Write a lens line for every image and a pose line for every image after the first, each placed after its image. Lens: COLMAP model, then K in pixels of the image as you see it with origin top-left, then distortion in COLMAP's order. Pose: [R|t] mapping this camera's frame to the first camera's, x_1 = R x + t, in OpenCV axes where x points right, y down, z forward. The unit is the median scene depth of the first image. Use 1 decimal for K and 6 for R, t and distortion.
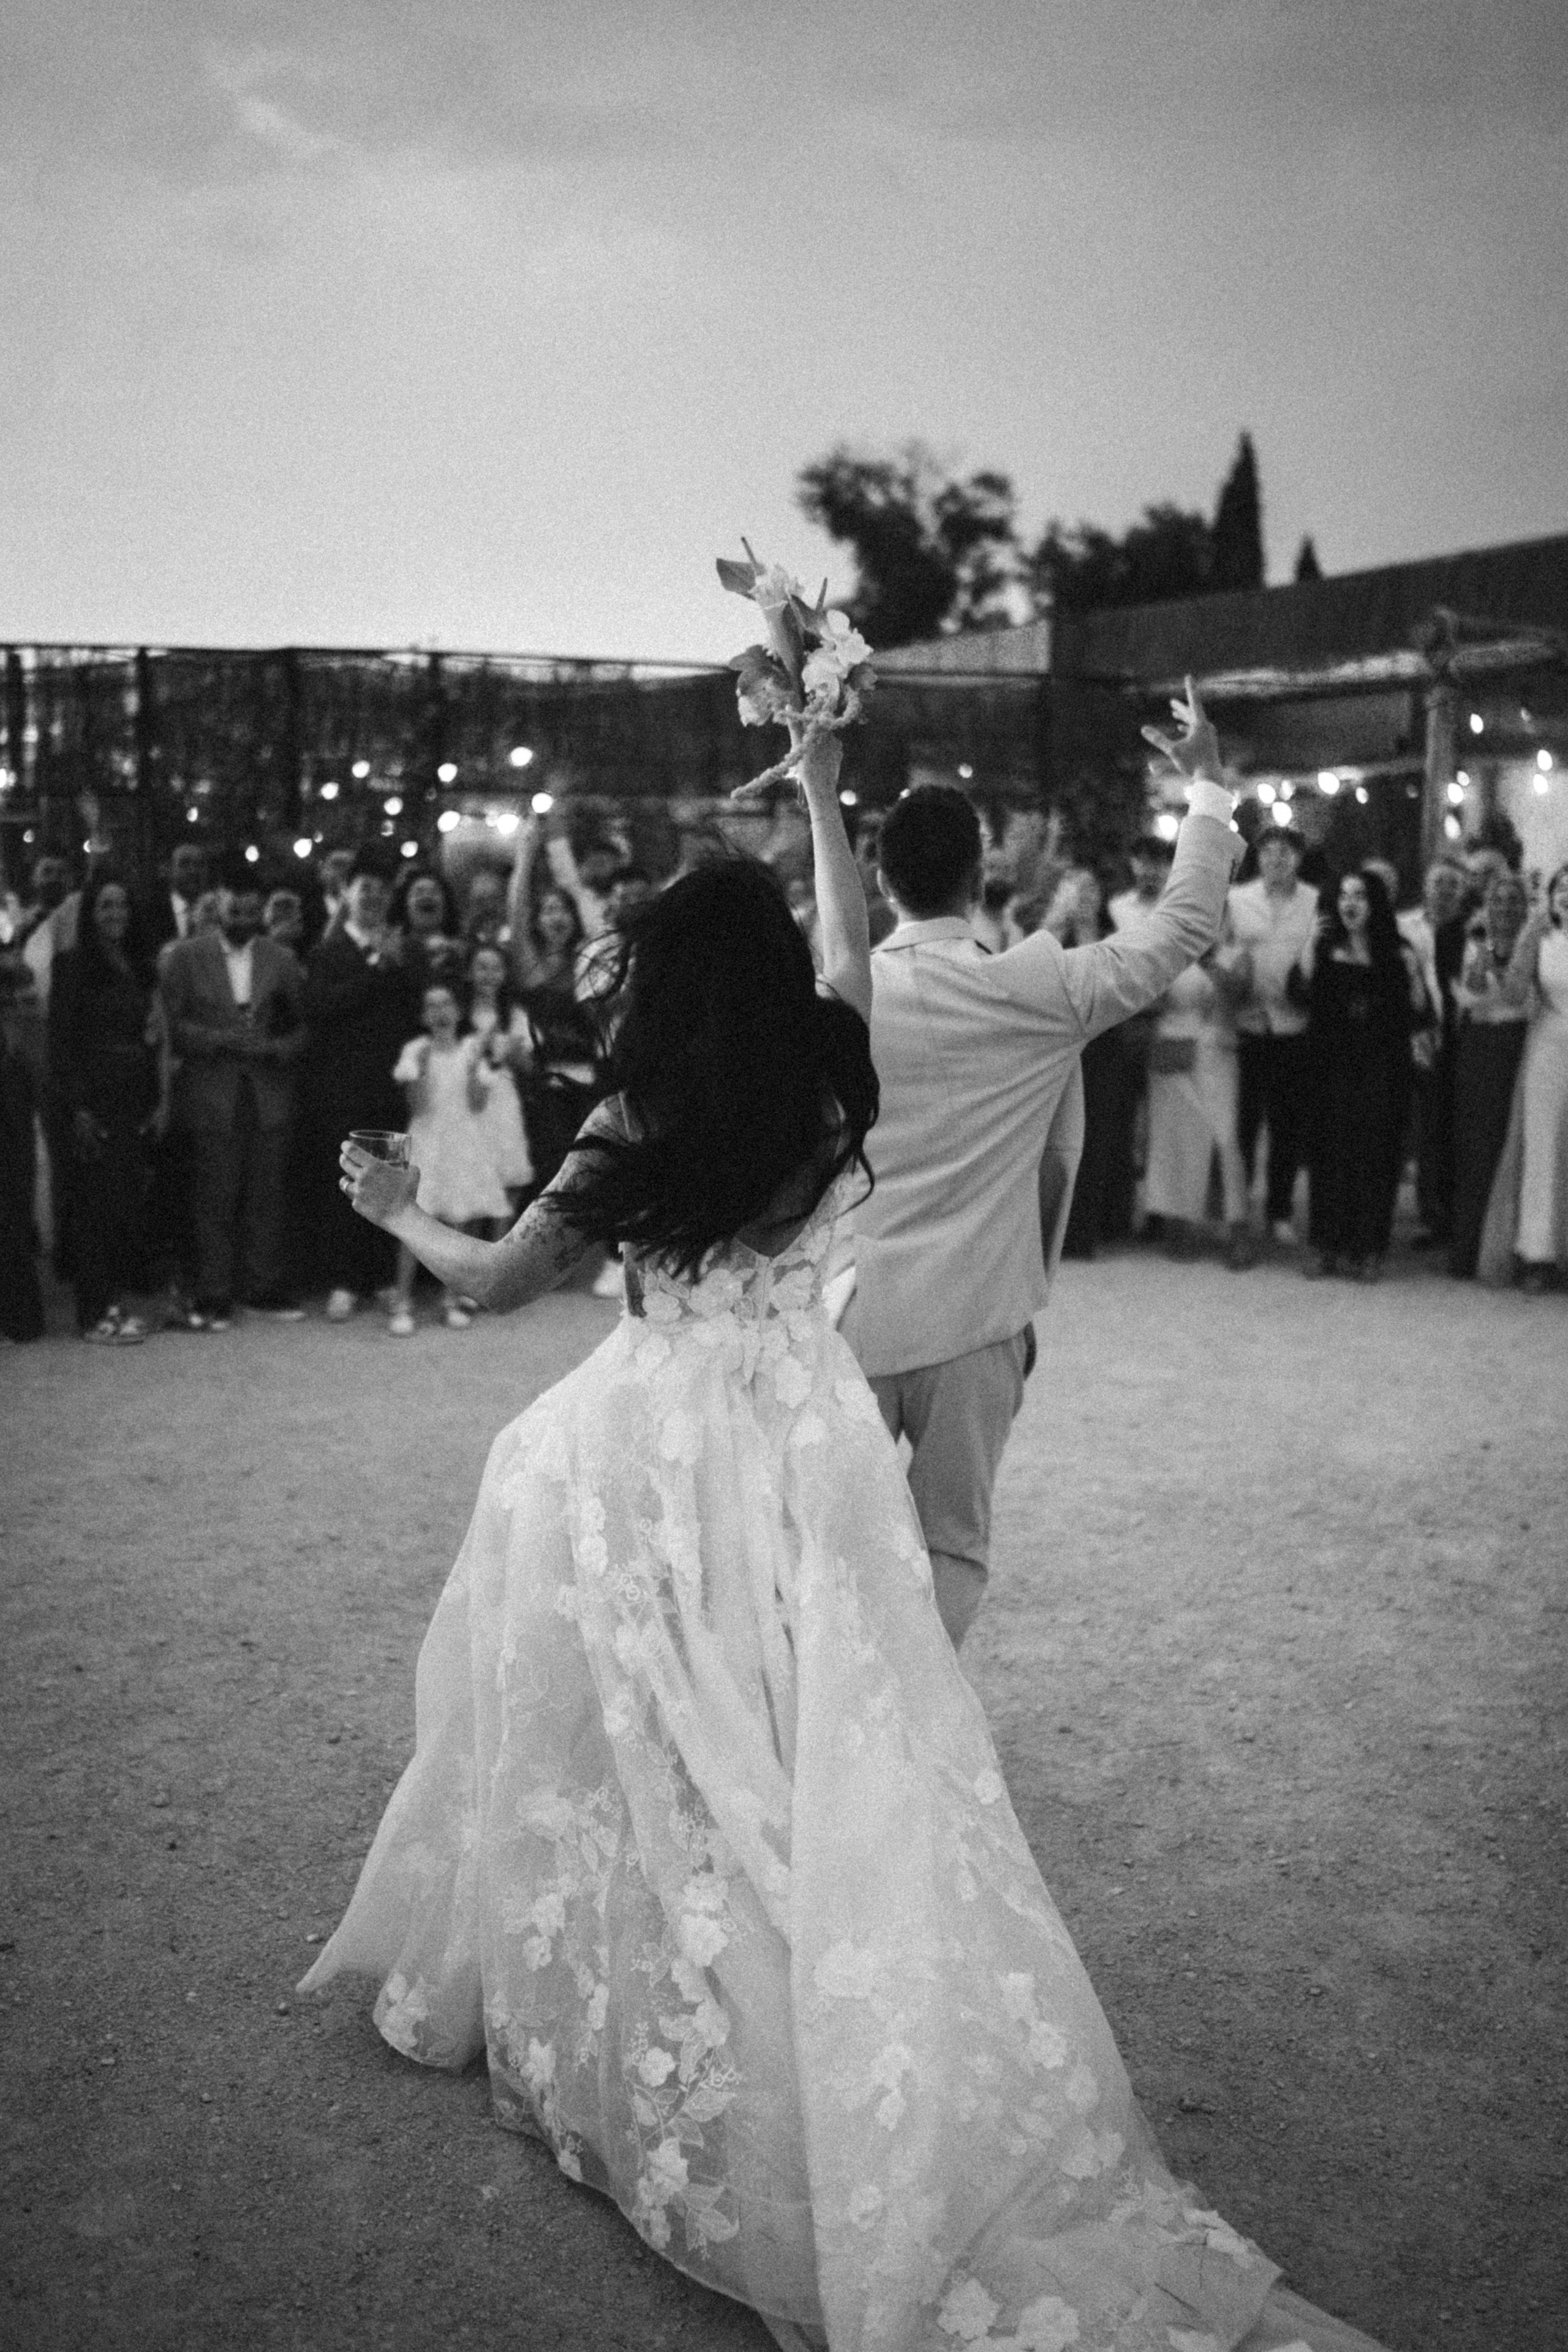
lens RADIAL K [[2266.1, 0, 792.7], [0, 2266.1, 1165.4], [0, 0, 1]] dist [-0.085525, 0.082842]
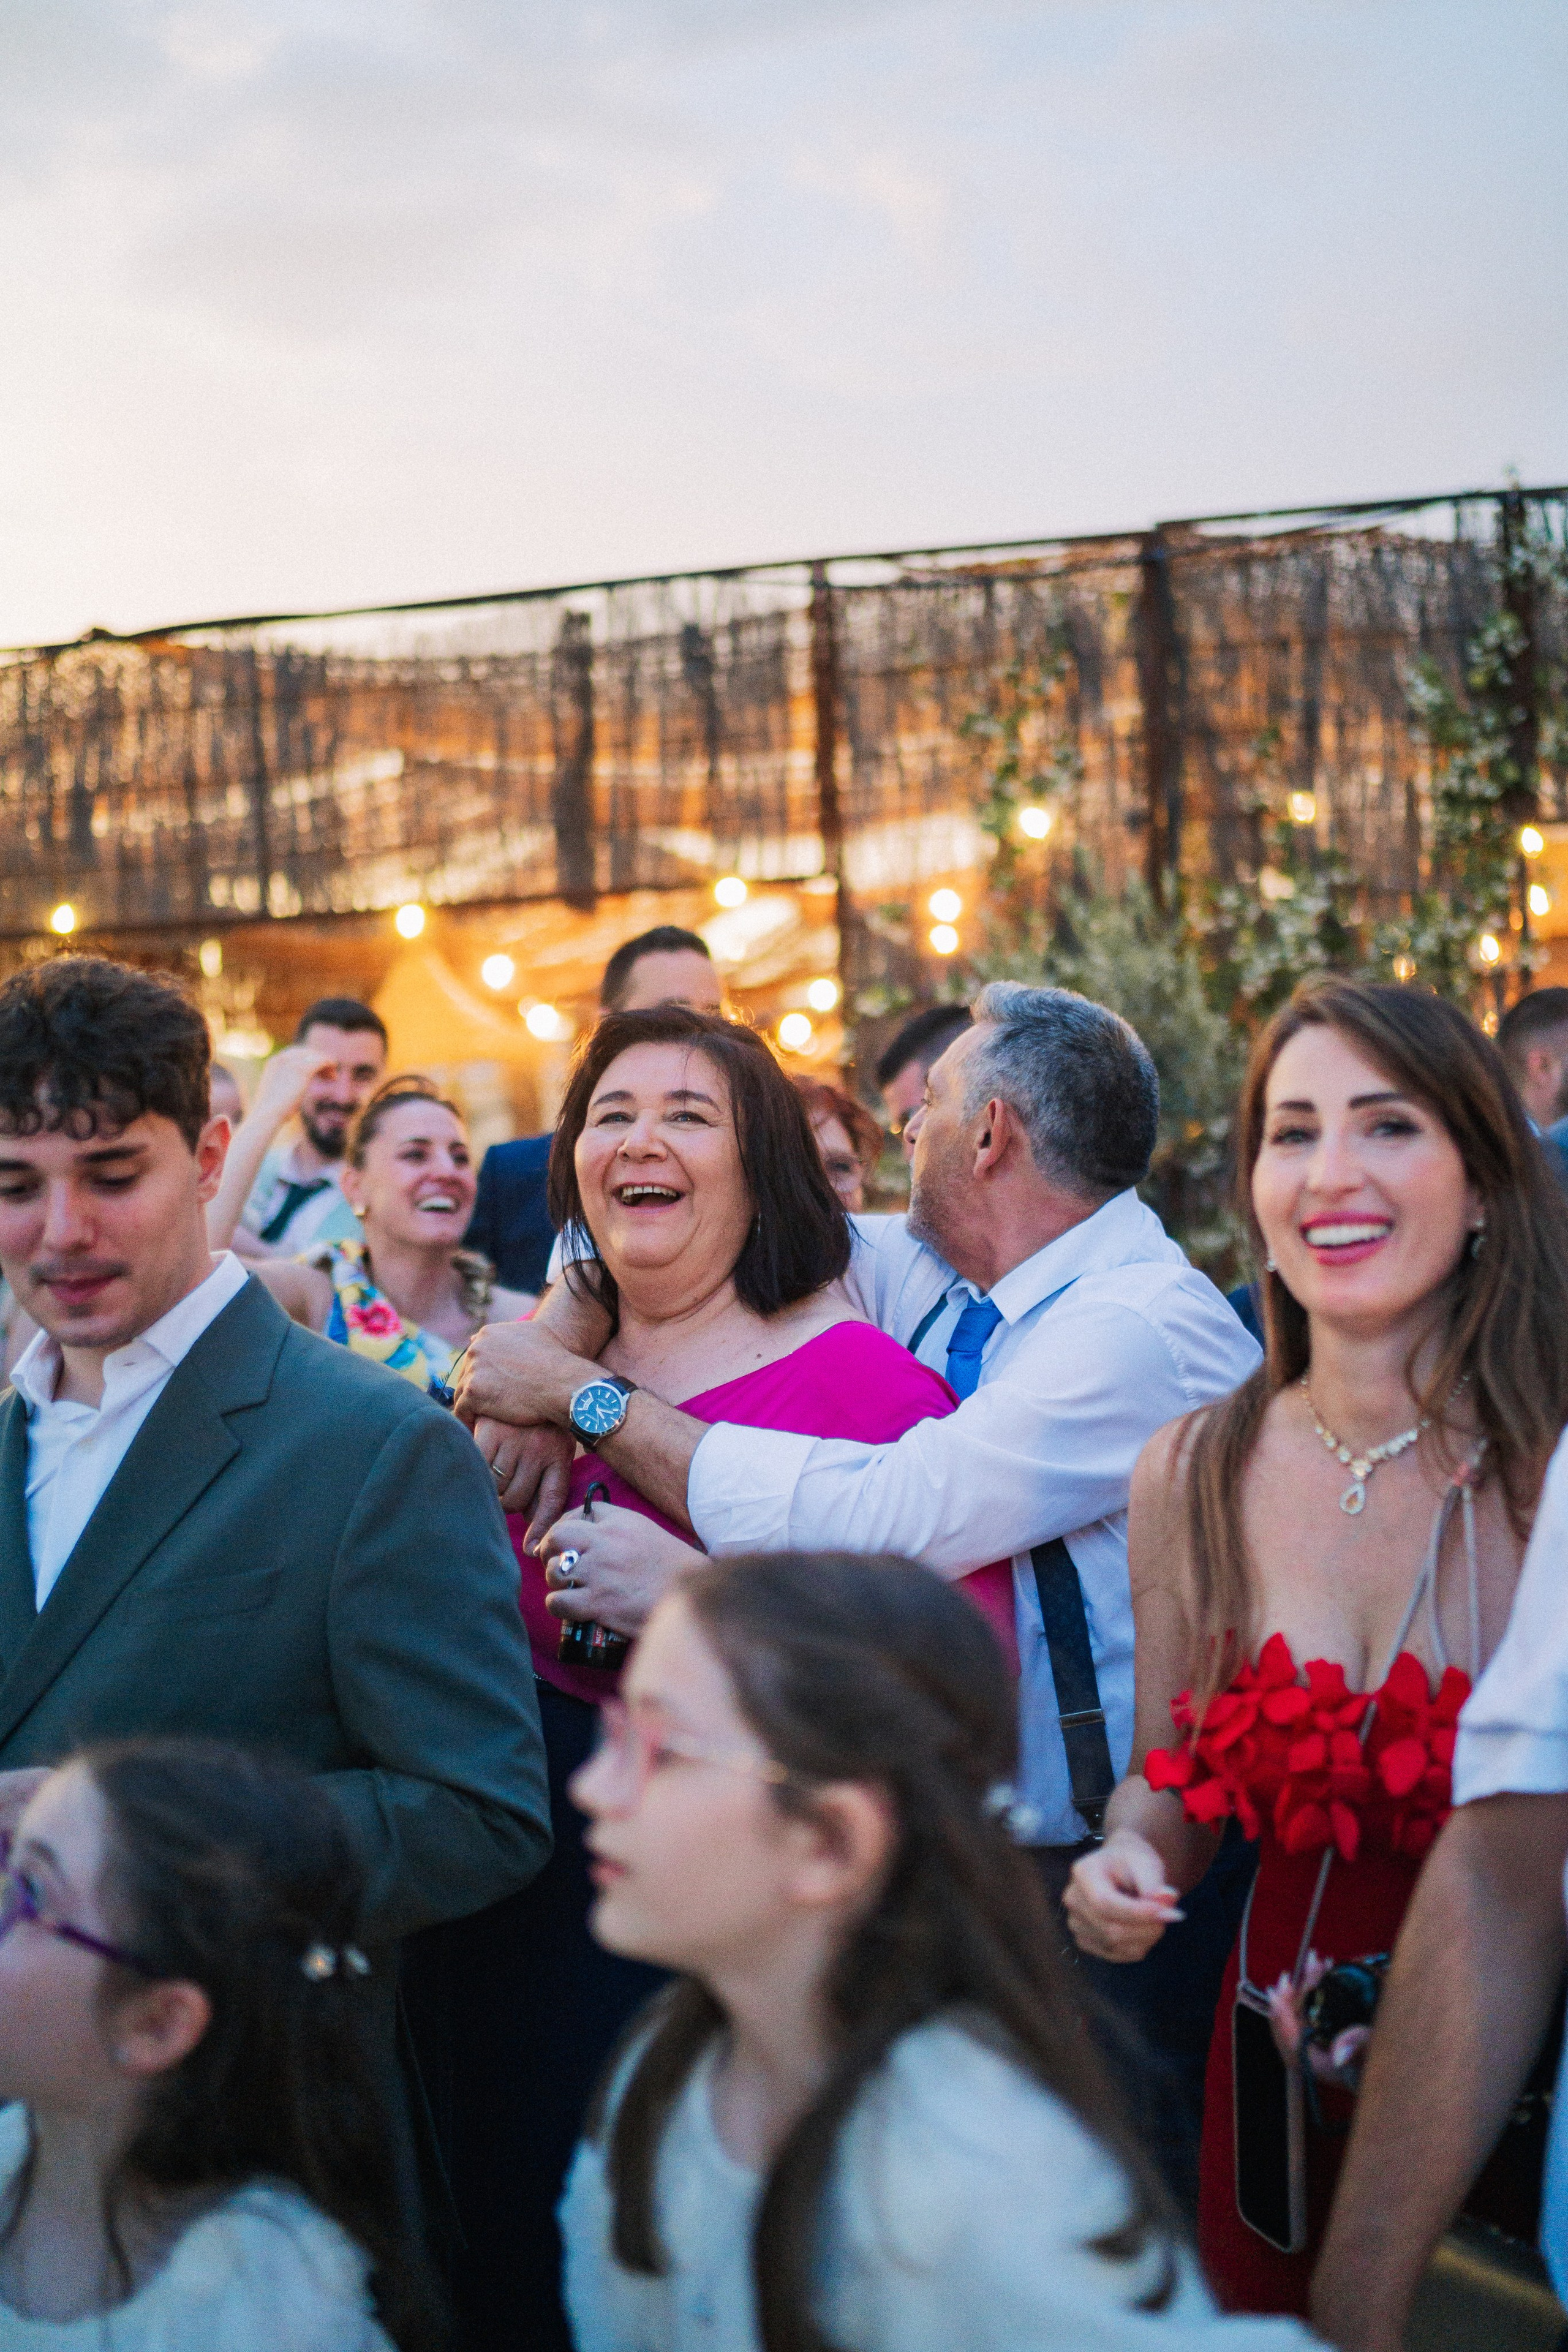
lens RADIAL K [[2266.1, 0, 792.7], [0, 2266.1, 1165.4], [0, 0, 1]] dist [-0.085525, 0.082842]
pose [[0.810363, -0.017191, -0.585675, -0.035766], [-0.035605, 0.996278, -0.078507, -0.087912], [0.584845, 0.084472, 0.806735, 0.761128]]
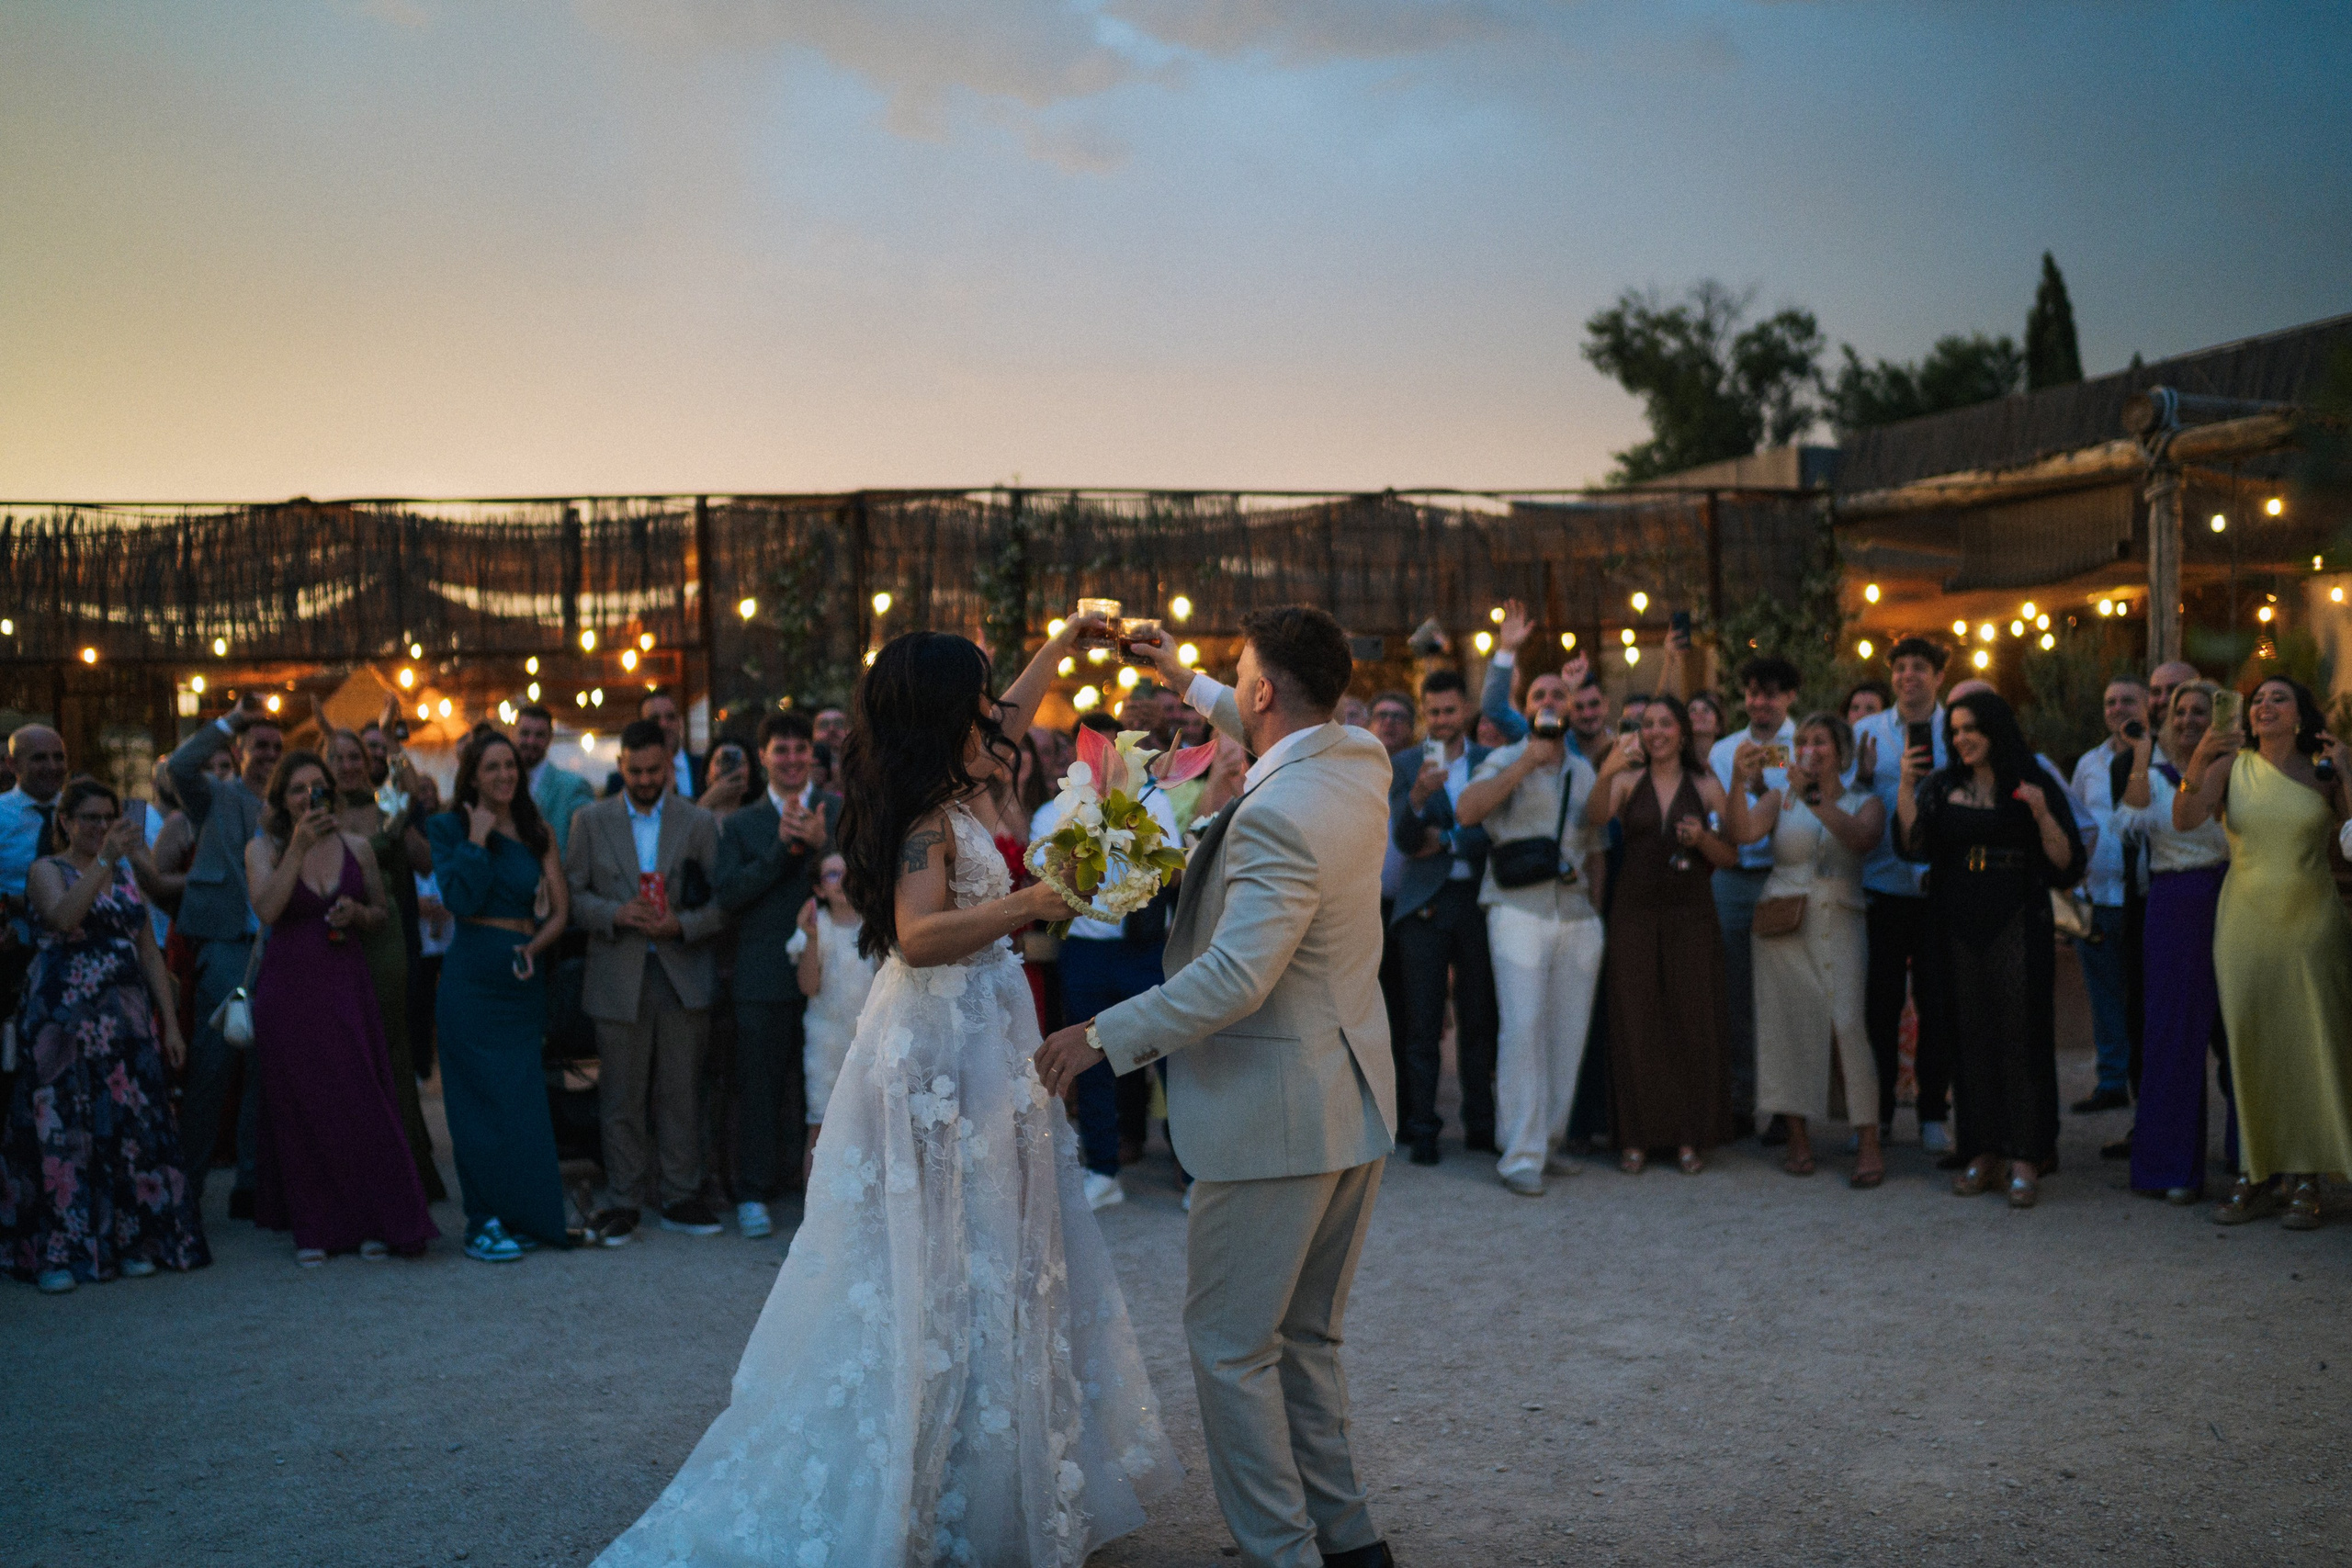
lens RADIAL K [[2265.8, 0, 1176.0], [0, 2265.8, 784.0], [0, 0, 1]] dist [-0.085525, 0.082842]
pose [[0.980024, -0.020138, -0.197858, 0.110306], [-0.000950, 0.994375, -0.105909, -0.010939], [0.198878, 0.103981, 0.974492, 0.146691]]
